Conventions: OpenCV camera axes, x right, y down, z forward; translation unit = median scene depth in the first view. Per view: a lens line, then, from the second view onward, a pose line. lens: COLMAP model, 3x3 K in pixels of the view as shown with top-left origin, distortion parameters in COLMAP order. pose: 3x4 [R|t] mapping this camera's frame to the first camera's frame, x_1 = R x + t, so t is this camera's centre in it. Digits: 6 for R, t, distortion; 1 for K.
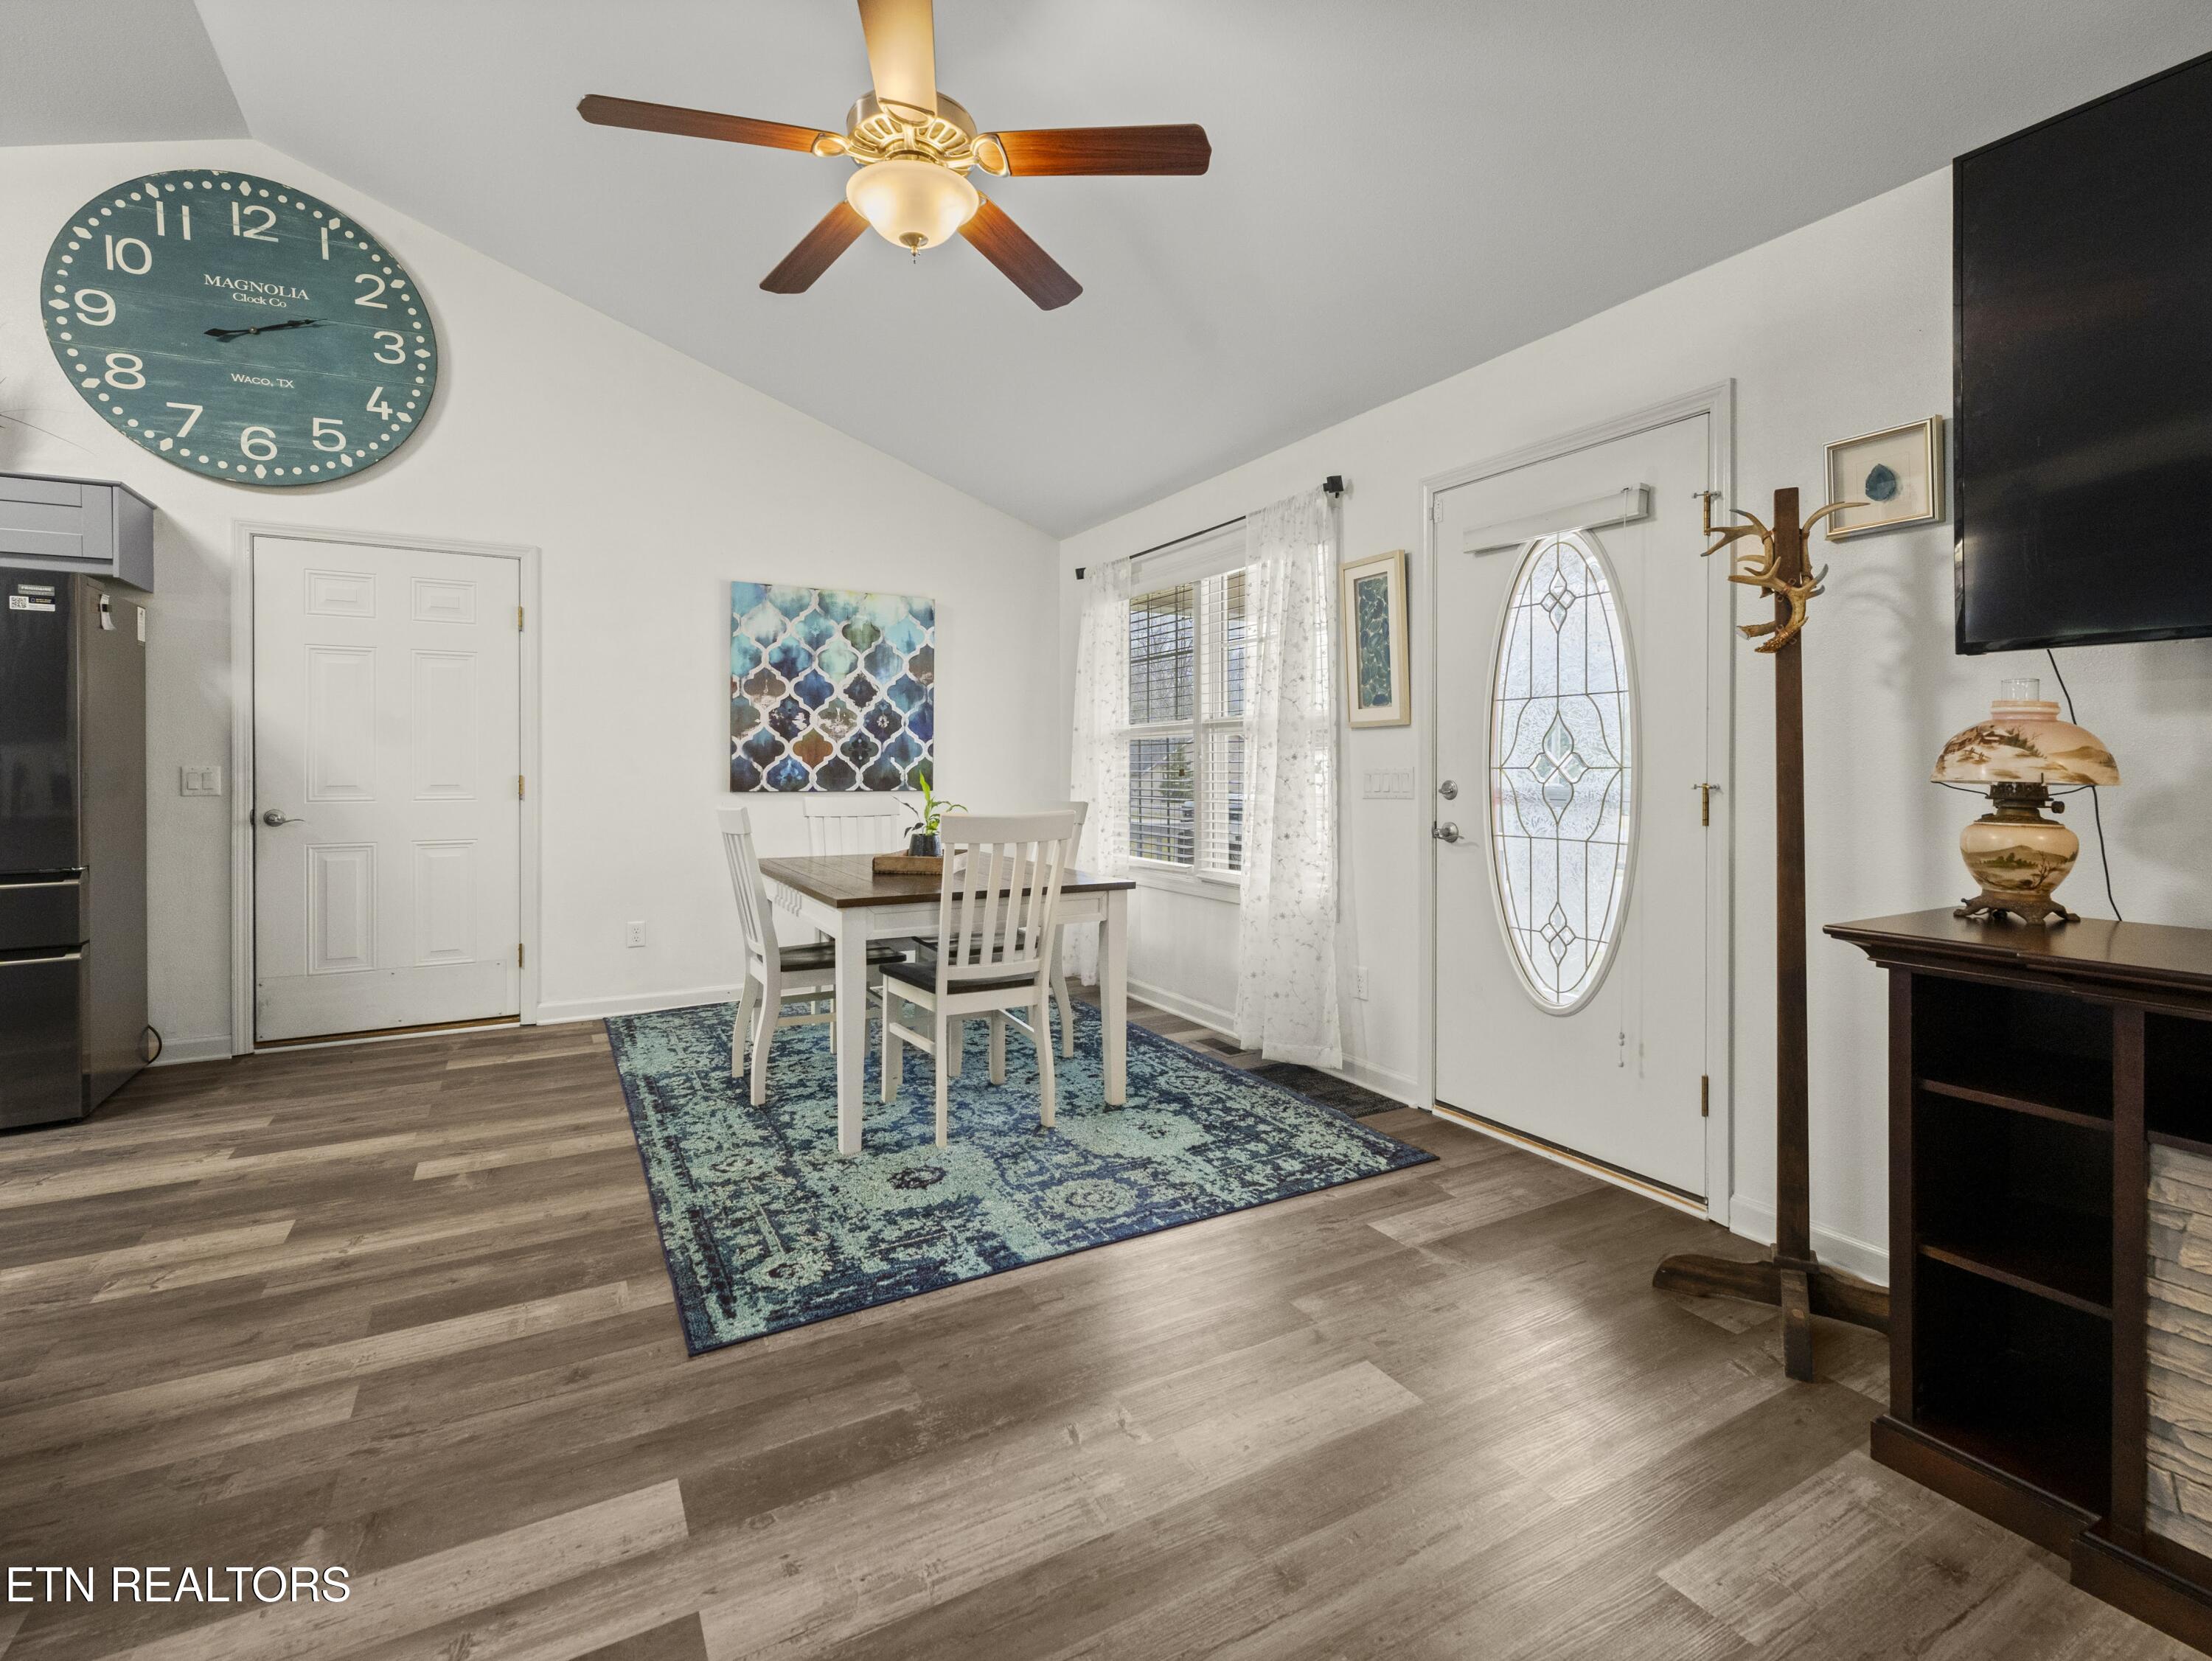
lens RADIAL K [[1024.2, 0, 1113.3], [0, 1024.2, 769.3], [0, 0, 1]] dist [-0.000841, -0.000167]
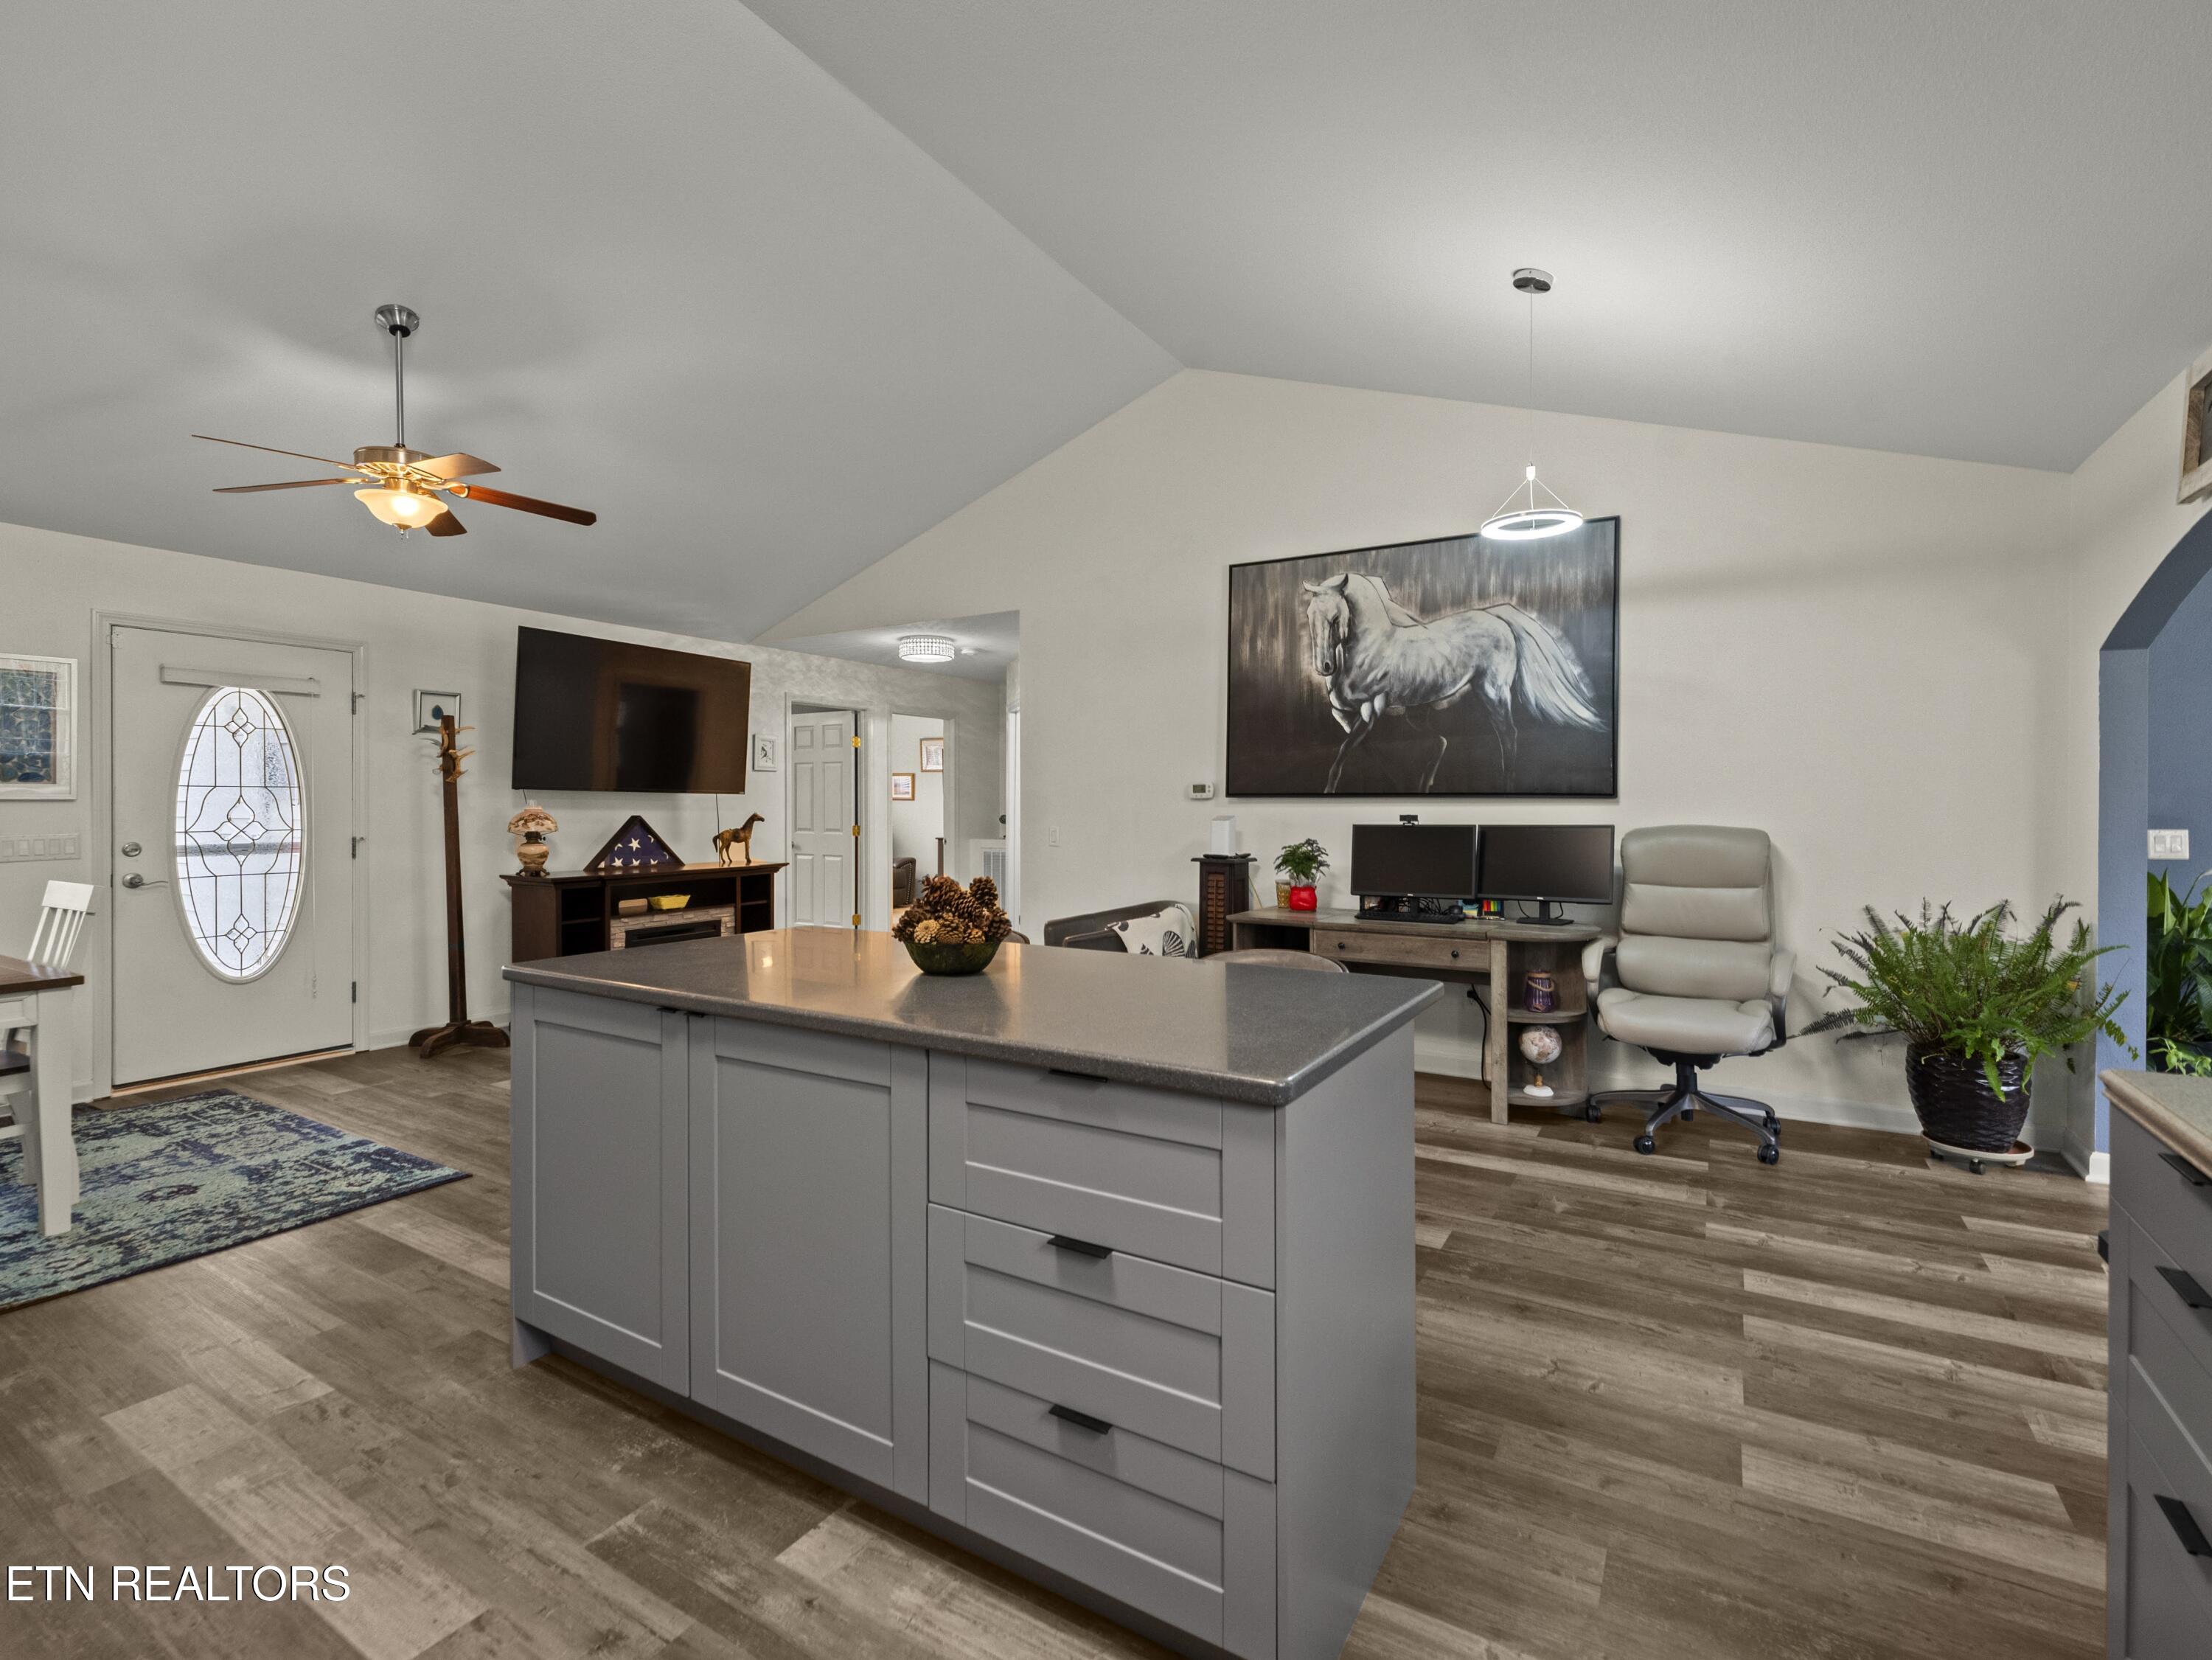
lens RADIAL K [[1017.2, 0, 1103.6], [0, 1017.2, 815.1], [0, 0, 1]] dist [-0.002138, -0.000241]
pose [[-0.488587, -0.009242, 0.872466, -0.979001], [0.000972, 0.999938, 0.011137, -0.025743], [-0.872514, 0.006289, -0.488548, 0.358697]]
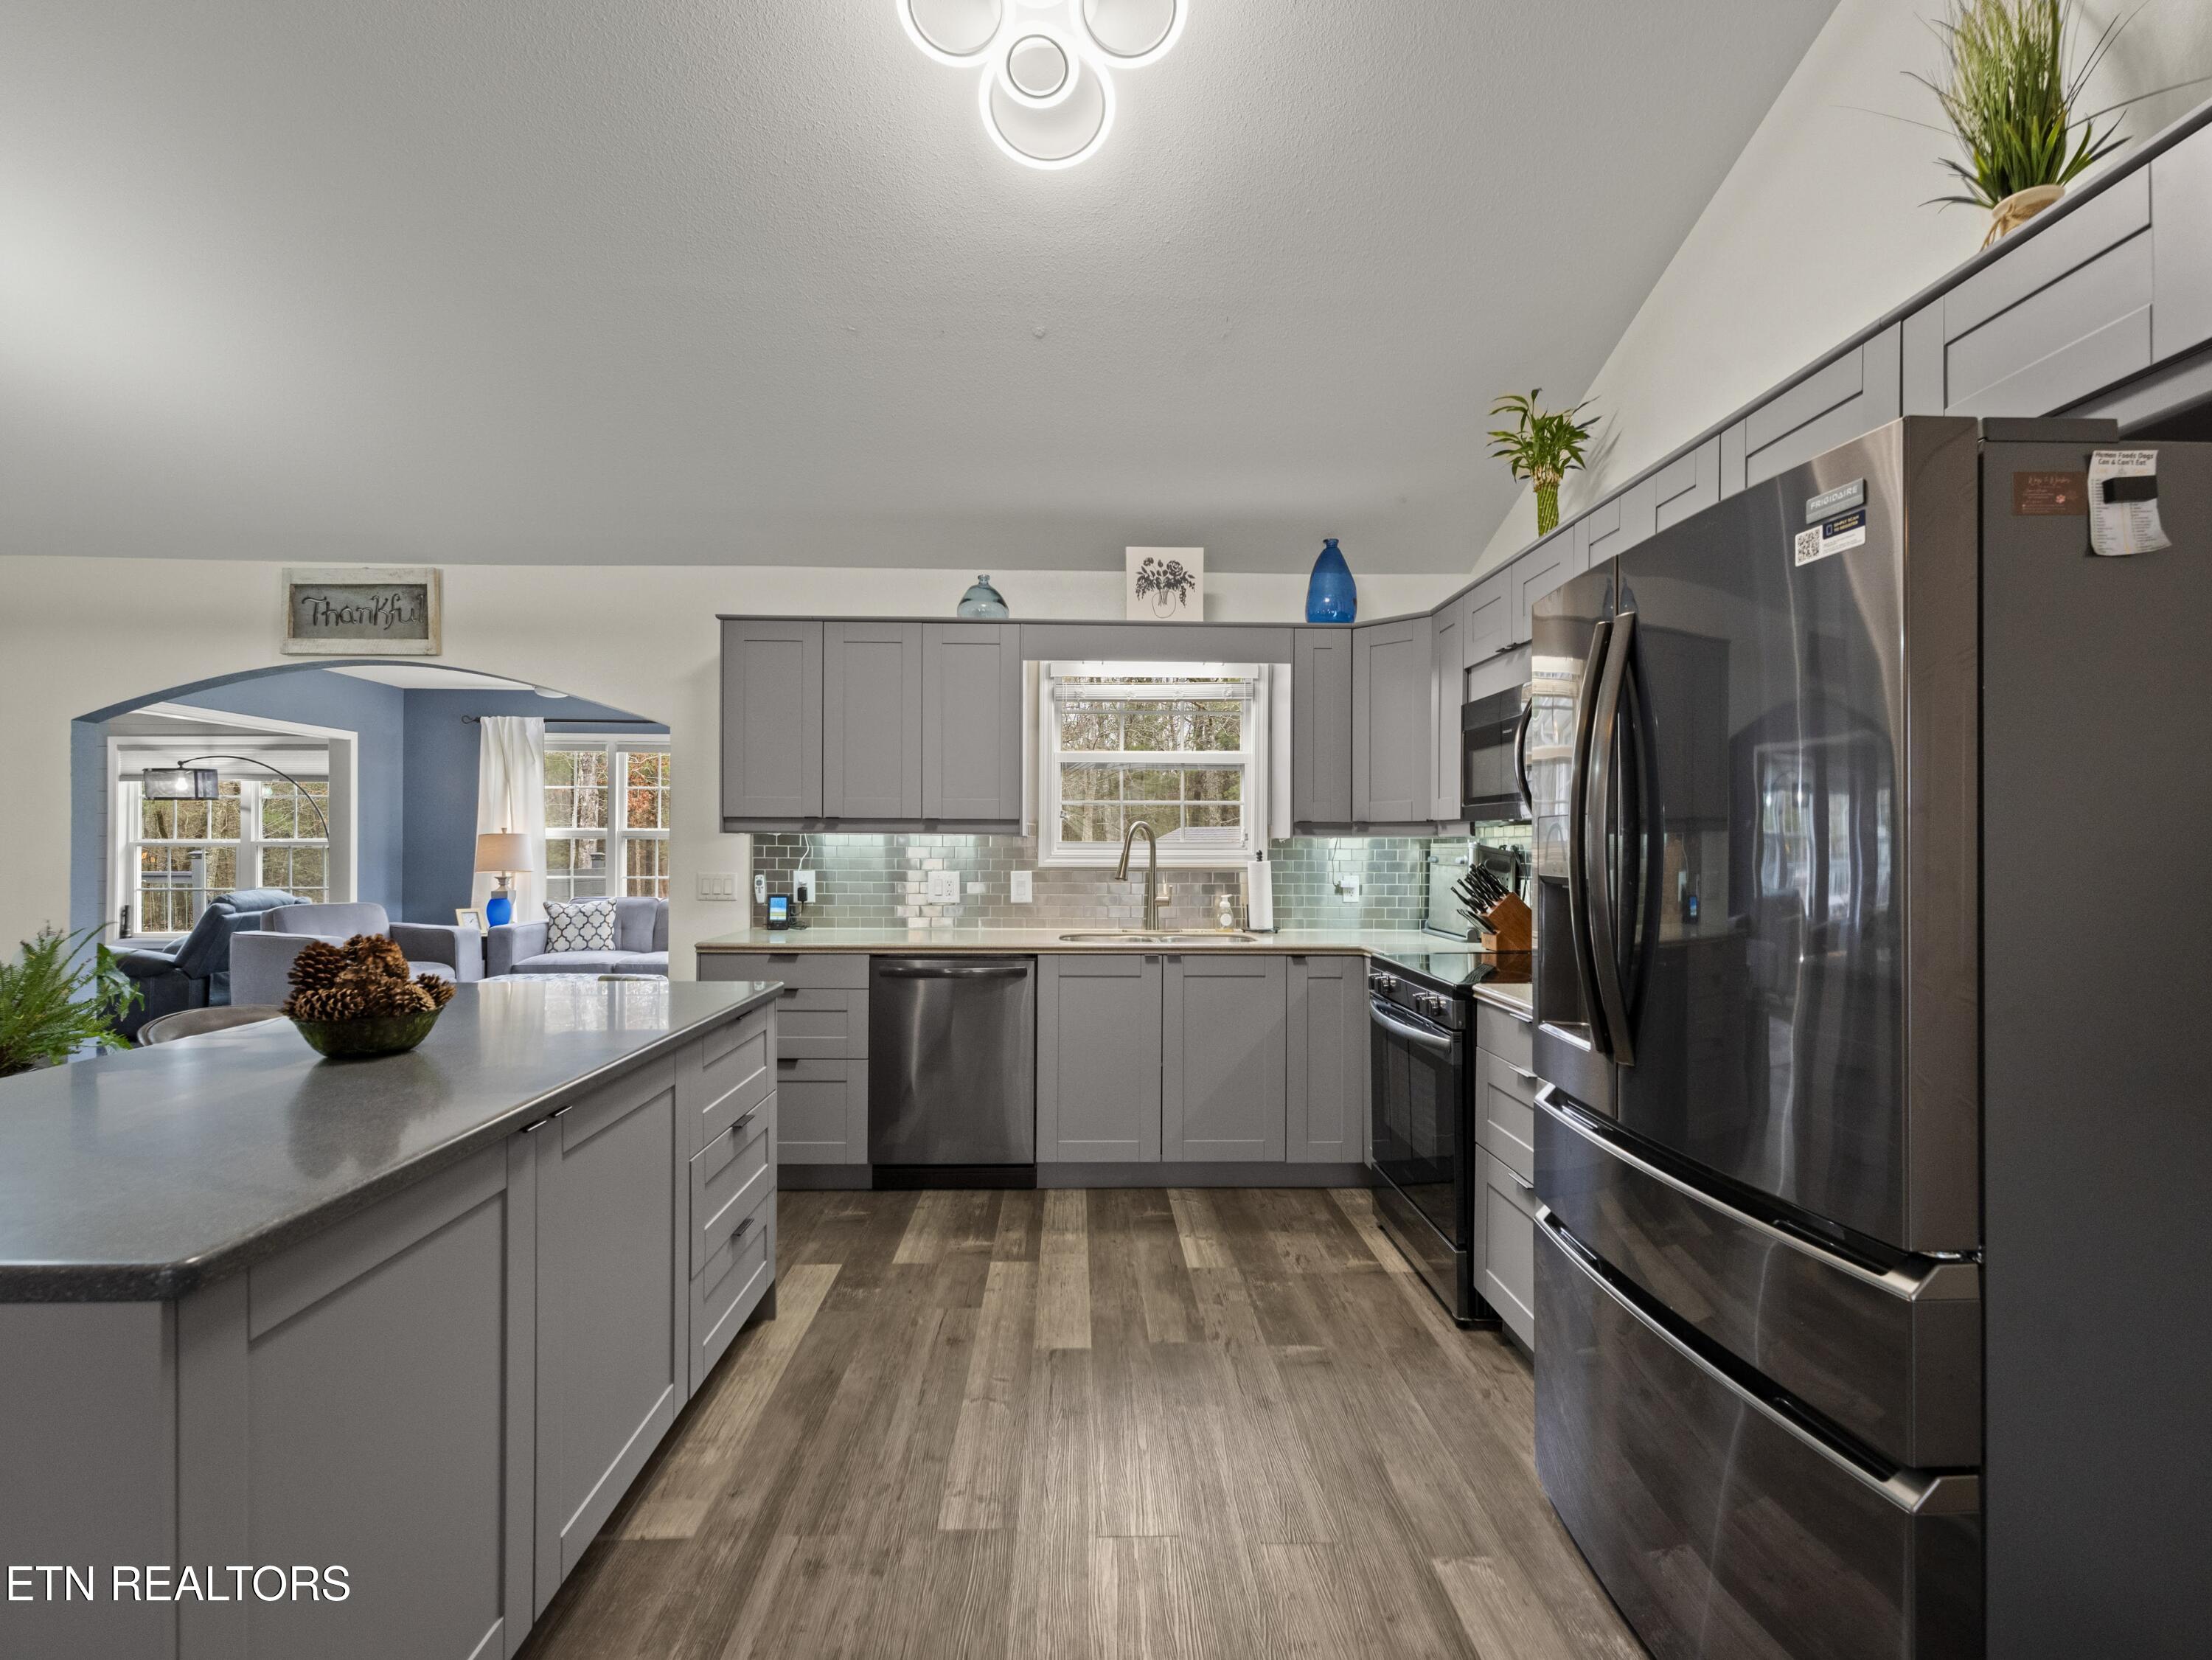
lens RADIAL K [[1006.2, 0, 1098.7], [0, 1006.2, 844.9], [0, 0, 1]] dist [0.000859, 0.000067]
pose [[-0.467405, -0.001593, -0.884042, -0.372500], [-0.002842, 0.999996, -0.000299, -0.026411], [0.884039, 0.002372, -0.467408, 0.593428]]
